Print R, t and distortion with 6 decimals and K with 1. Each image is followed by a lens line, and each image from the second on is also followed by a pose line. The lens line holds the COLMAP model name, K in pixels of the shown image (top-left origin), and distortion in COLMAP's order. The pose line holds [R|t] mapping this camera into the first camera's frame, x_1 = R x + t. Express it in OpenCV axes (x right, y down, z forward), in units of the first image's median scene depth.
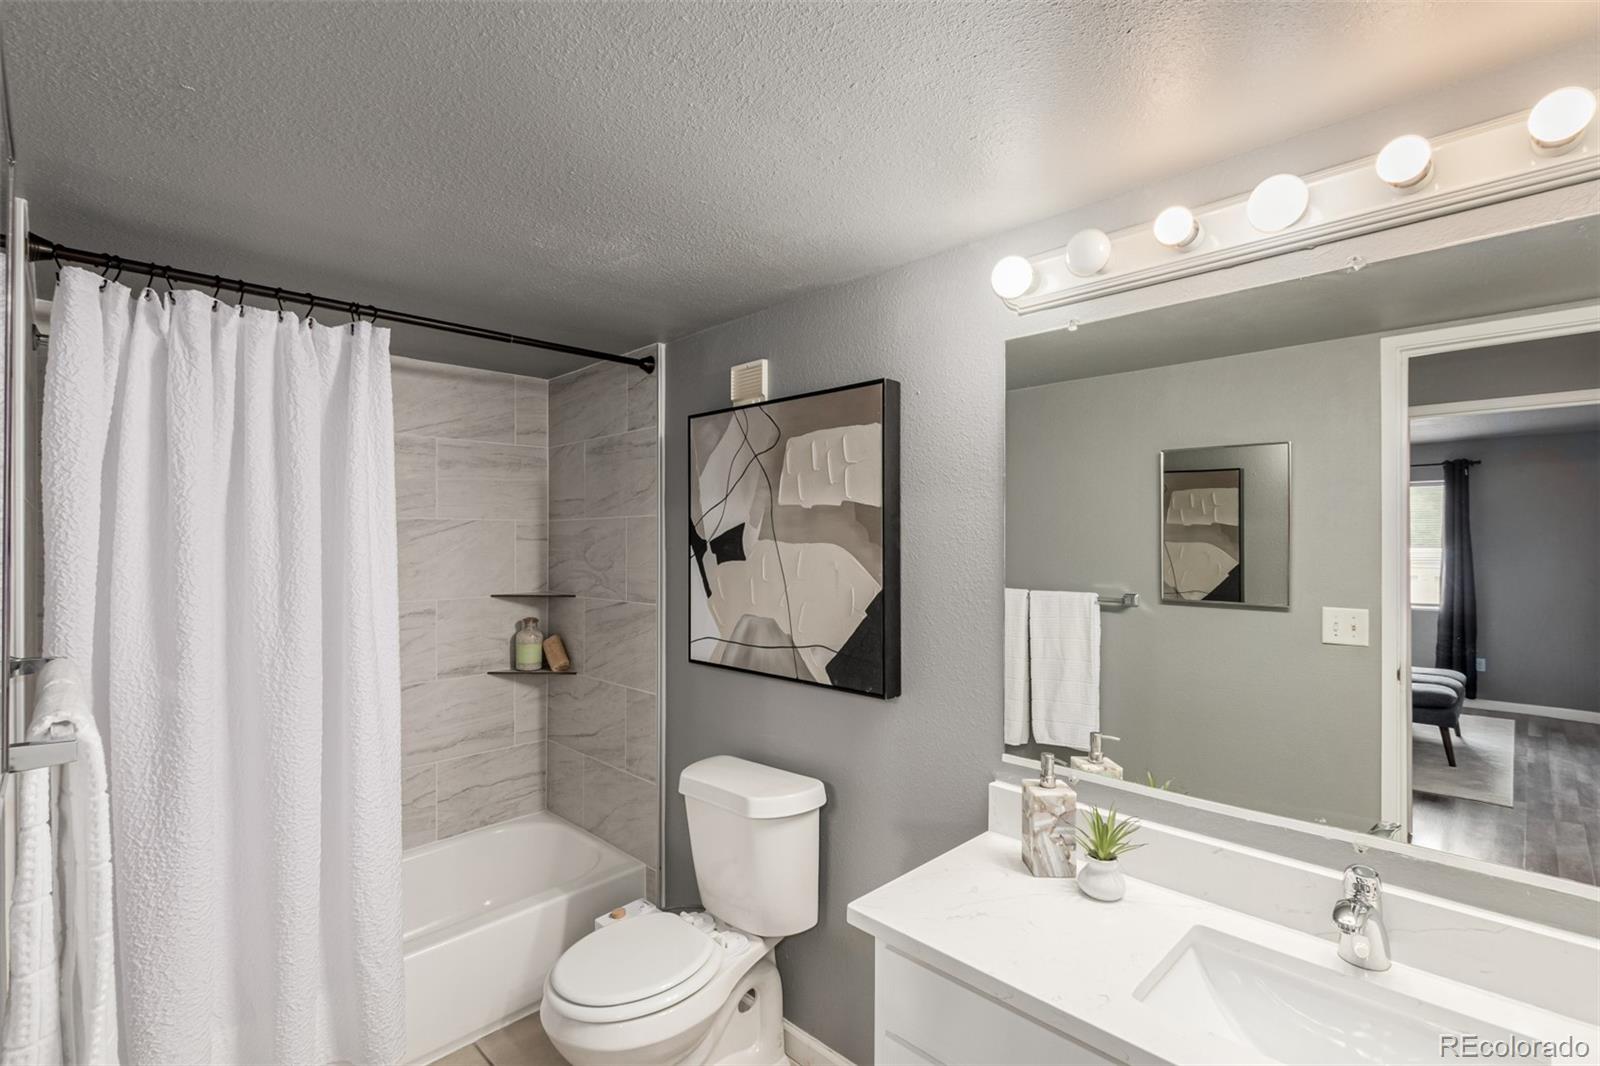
lens RADIAL K [[729.4, 0, 791.2], [0, 729.4, 530.8], [0, 0, 1]] dist [0.002745, -0.000855]
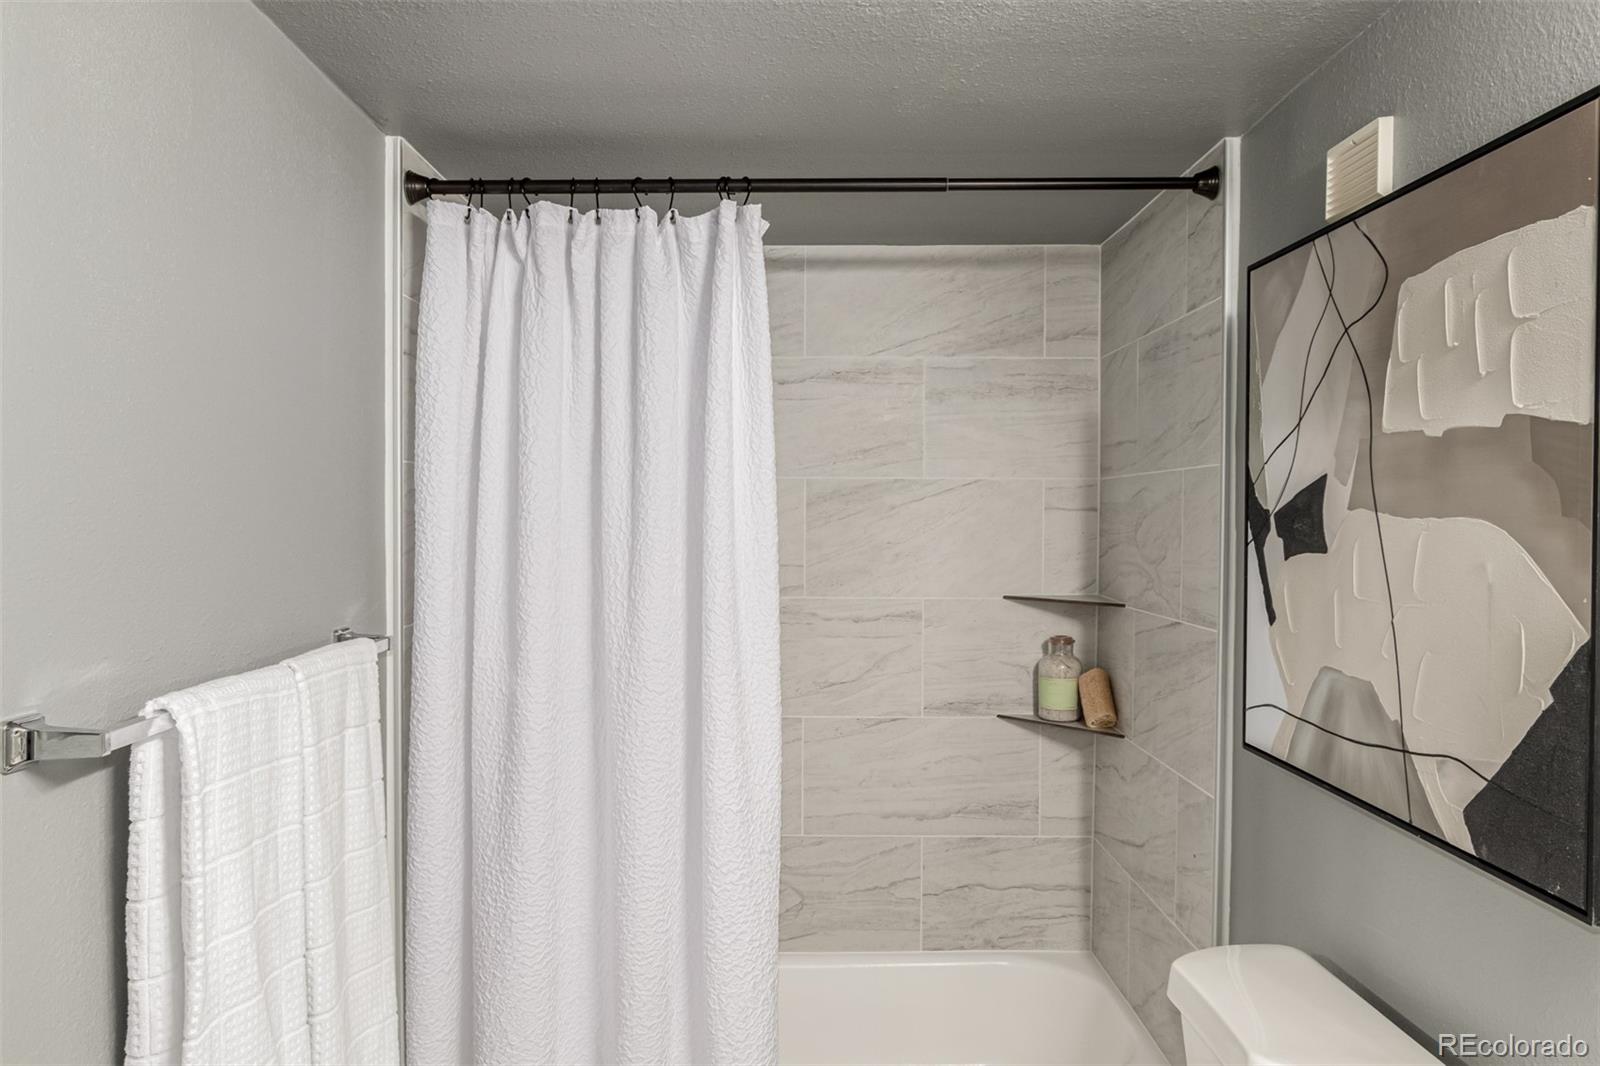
lens RADIAL K [[1111.1, 0, 797.3], [0, 1111.1, 527.7], [0, 0, 1]] dist [-0.001601, 0.002450]
pose [[0.706116, 0.013917, -0.707960, 0.194065], [0.004656, 0.999694, 0.024296, 0.004380], [0.708081, -0.020452, 0.705835, 0.232111]]
